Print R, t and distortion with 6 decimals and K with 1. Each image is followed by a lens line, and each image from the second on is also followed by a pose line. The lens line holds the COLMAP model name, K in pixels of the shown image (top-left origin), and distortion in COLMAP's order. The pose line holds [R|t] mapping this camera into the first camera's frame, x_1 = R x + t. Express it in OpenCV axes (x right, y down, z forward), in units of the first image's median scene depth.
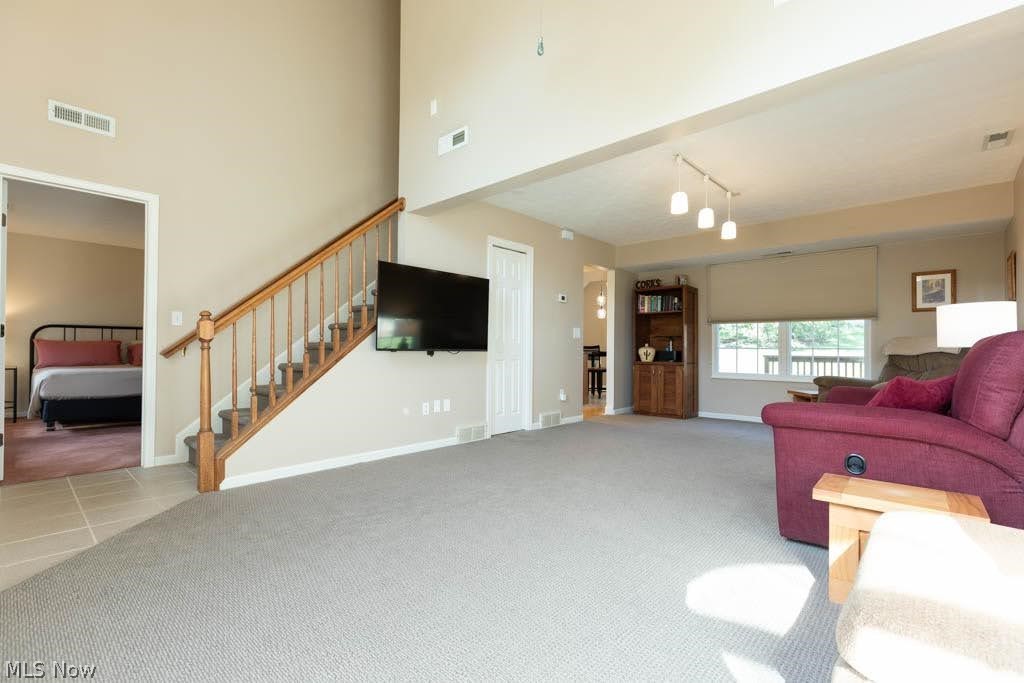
lens RADIAL K [[456.3, 0, 511.1], [0, 456.3, 347.7], [0, 0, 1]] dist [0.004355, -0.003781]
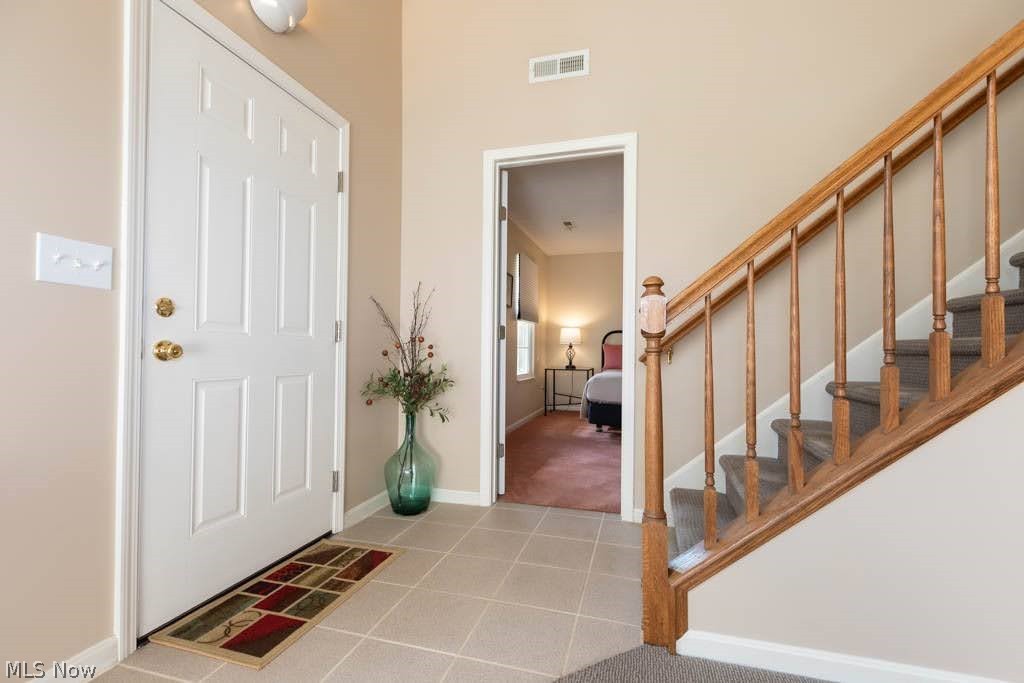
lens RADIAL K [[456.3, 0, 517.7], [0, 456.3, 344.7], [0, 0, 1]] dist [0.004355, -0.003781]
pose [[0.447250, -0.013929, -0.894300, -0.177678], [0.001081, 0.999886, -0.015033, 0.000266], [0.894408, 0.005757, 0.447214, 0.398142]]
